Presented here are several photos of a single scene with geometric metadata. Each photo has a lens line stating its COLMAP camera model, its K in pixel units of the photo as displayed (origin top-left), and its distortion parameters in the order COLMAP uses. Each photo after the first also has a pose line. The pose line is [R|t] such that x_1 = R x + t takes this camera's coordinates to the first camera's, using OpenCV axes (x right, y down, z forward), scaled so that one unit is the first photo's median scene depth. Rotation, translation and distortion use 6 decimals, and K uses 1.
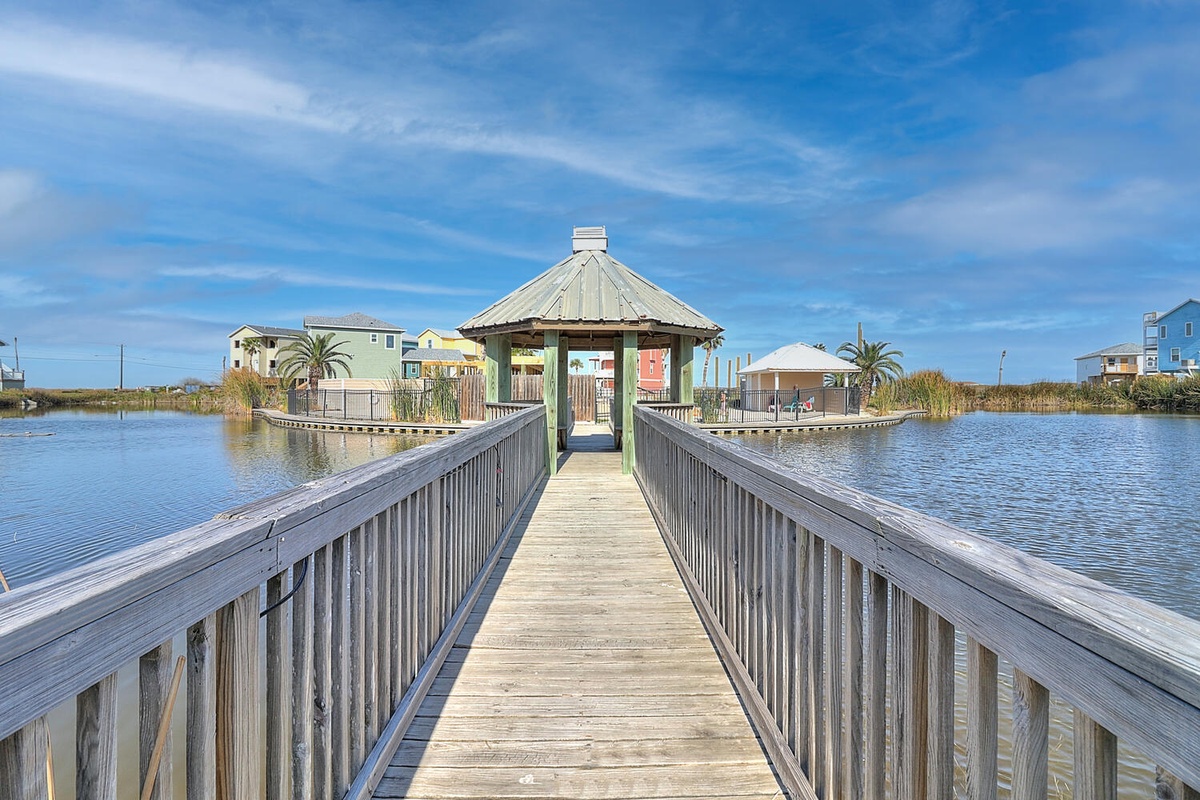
lens RADIAL K [[553.1, 0, 601.4], [0, 553.1, 392.1], [0, 0, 1]] dist [0.000101, -0.000202]
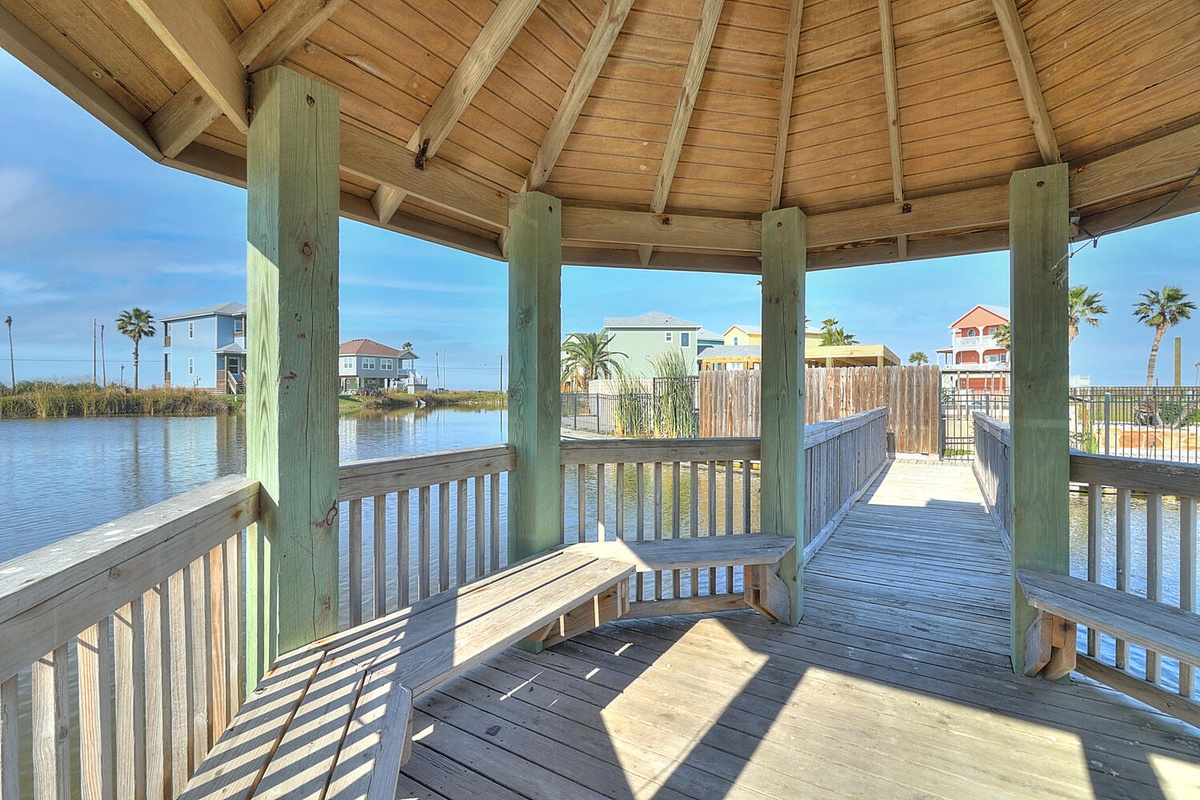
lens RADIAL K [[553.1, 0, 601.2], [0, 553.1, 391.9], [0, 0, 1]] dist [0.000101, -0.000202]
pose [[0.841455, -0.002225, -0.540323, 0.000661], [0.001157, 0.999997, -0.002316, -0.001819], [0.540326, 0.001324, 0.841455, 0.144611]]
